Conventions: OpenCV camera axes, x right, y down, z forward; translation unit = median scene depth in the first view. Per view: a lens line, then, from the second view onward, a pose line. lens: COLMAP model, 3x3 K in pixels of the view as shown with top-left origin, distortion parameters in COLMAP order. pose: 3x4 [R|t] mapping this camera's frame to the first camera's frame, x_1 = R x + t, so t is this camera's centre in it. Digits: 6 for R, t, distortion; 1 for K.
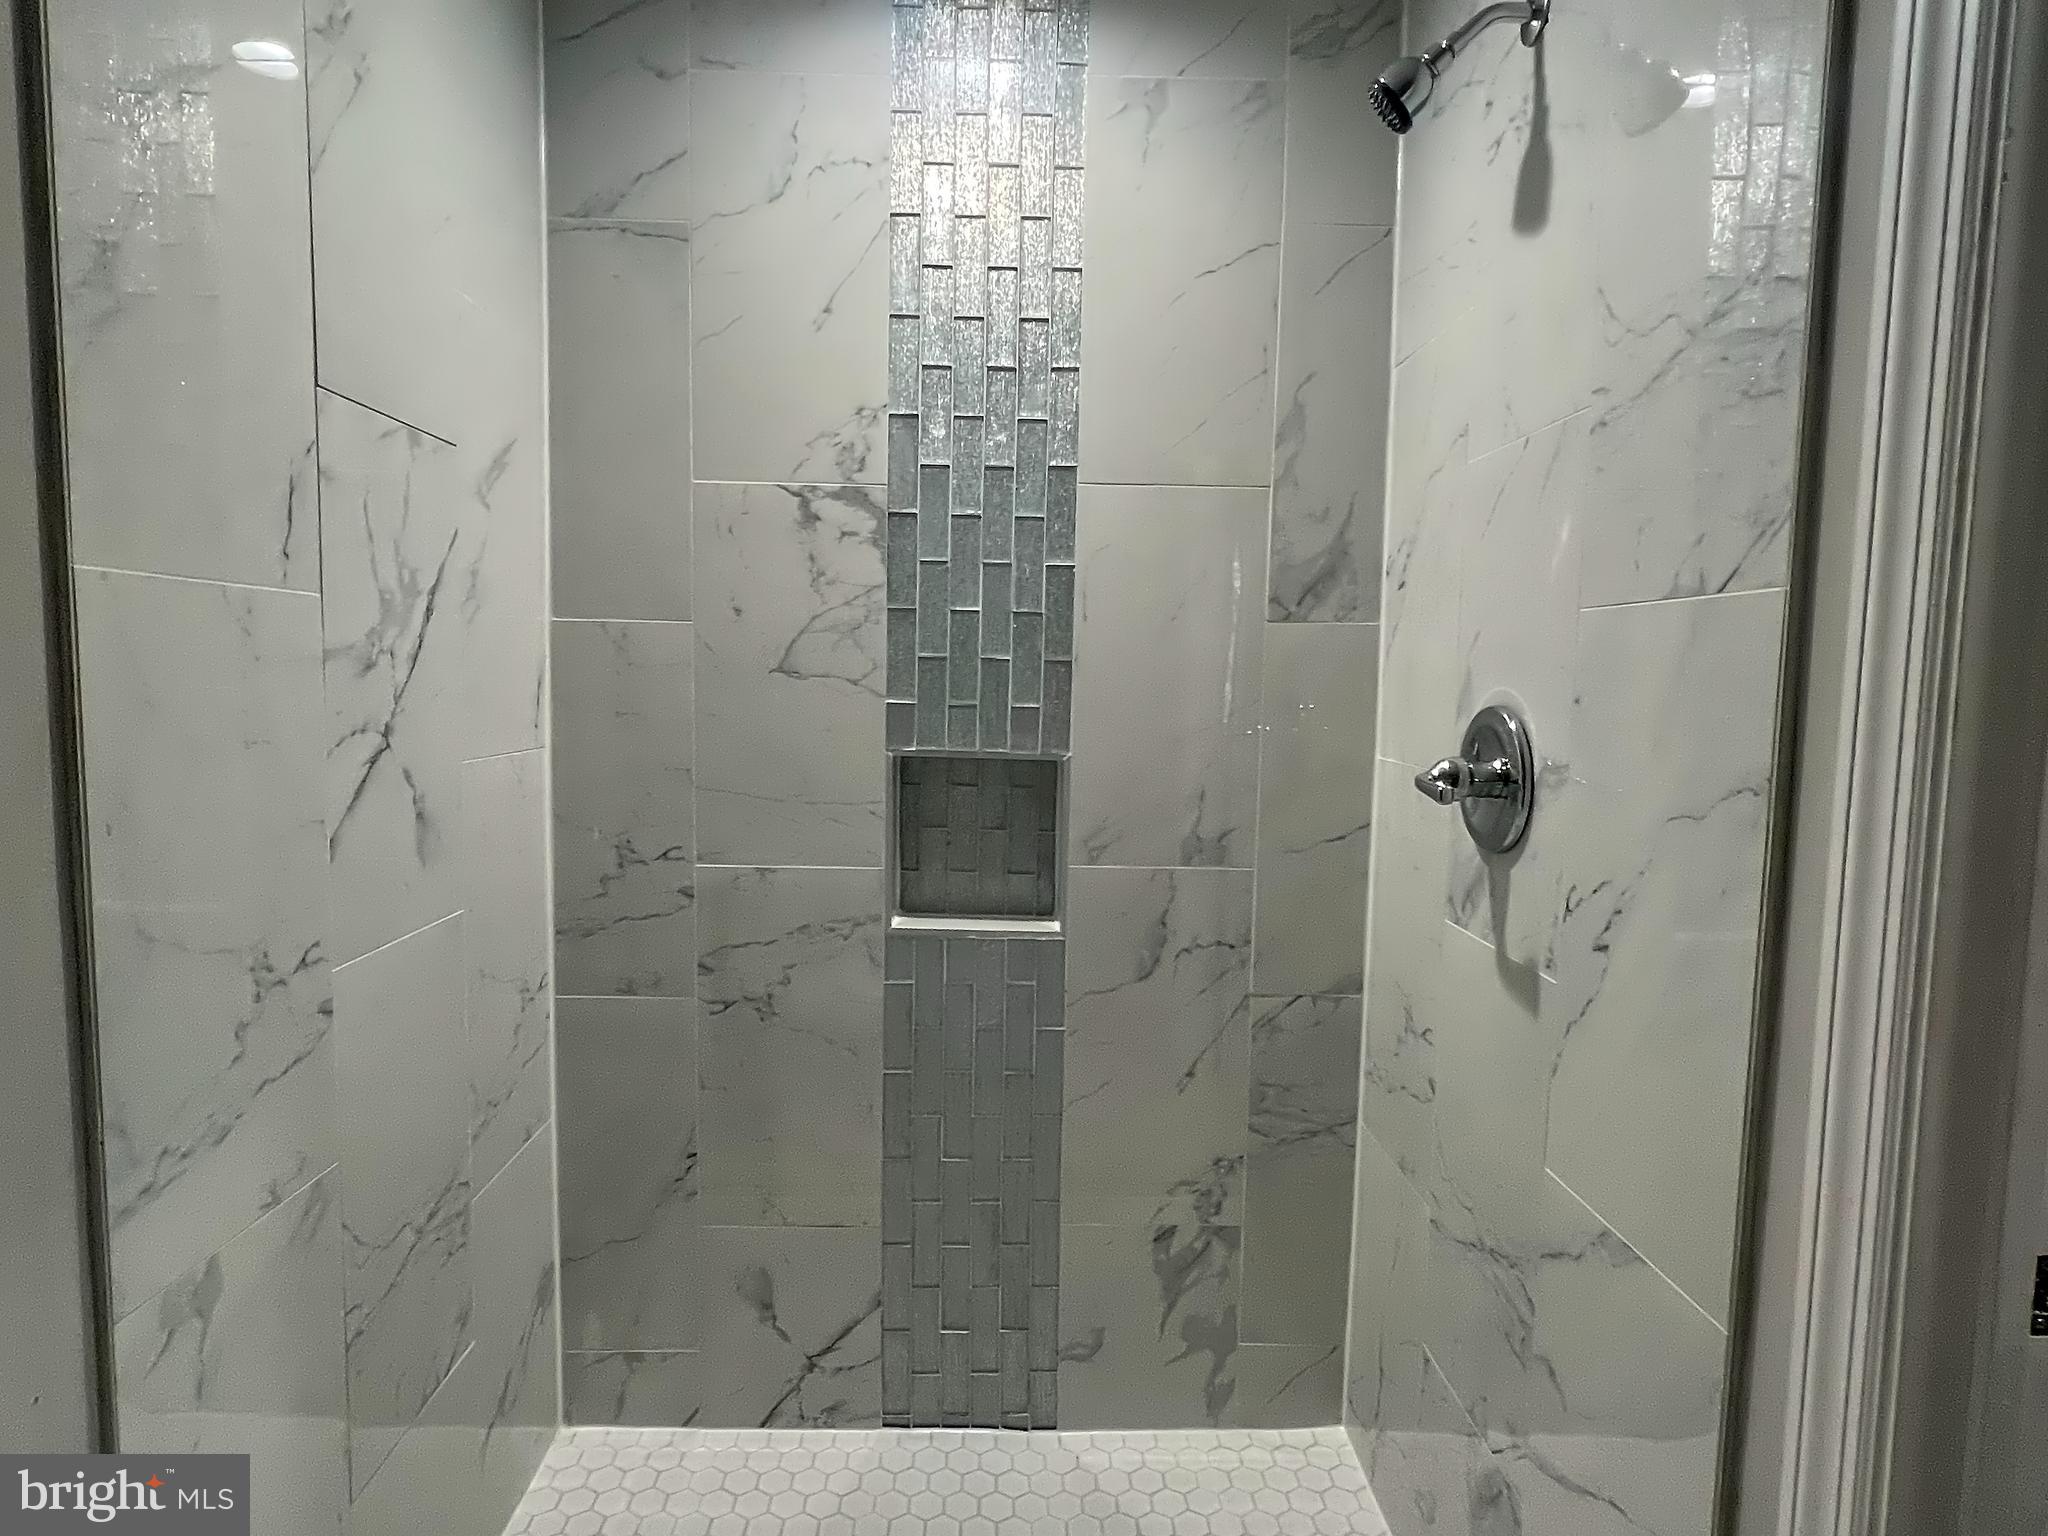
lens RADIAL K [[1103.3, 0, 1004.0], [0, 1103.3, 774.4], [0, 0, 1]] dist [-0.001536, -0.001166]
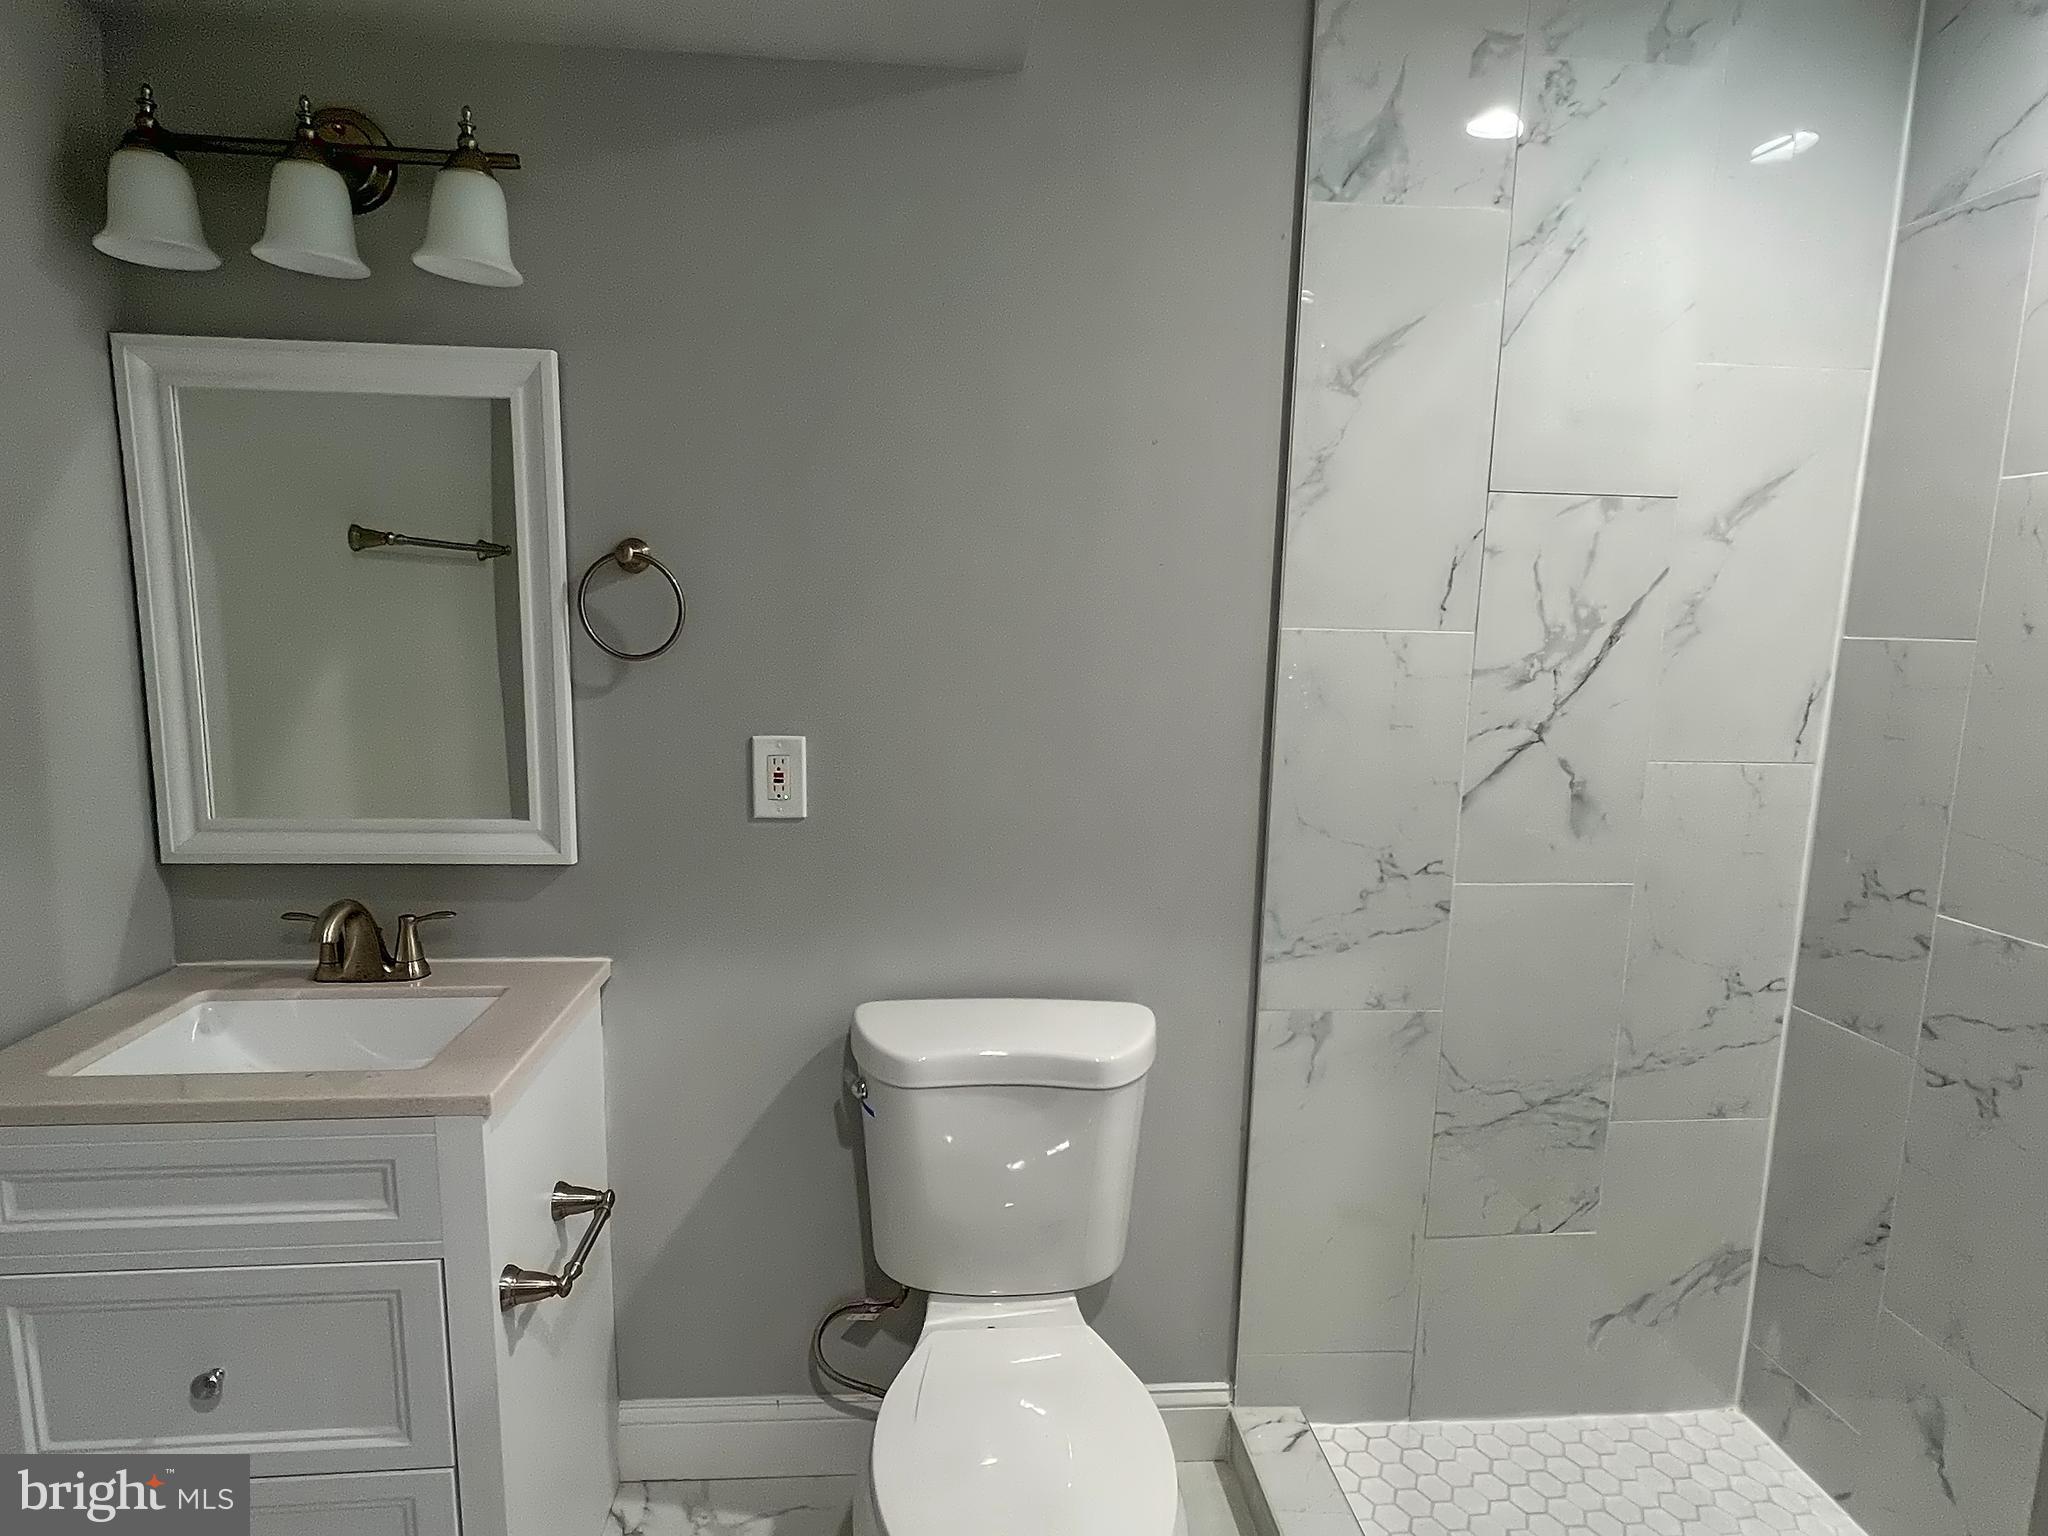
lens RADIAL K [[1103.3, 0, 1011.2], [0, 1103.3, 785.6], [0, 0, 1]] dist [-0.001536, -0.001166]
pose [[0.064151, 0.134170, -0.988880, 0.756922], [-0.110661, 0.985766, 0.126569, -0.070562], [0.991786, 0.101311, 0.078085, 0.255421]]
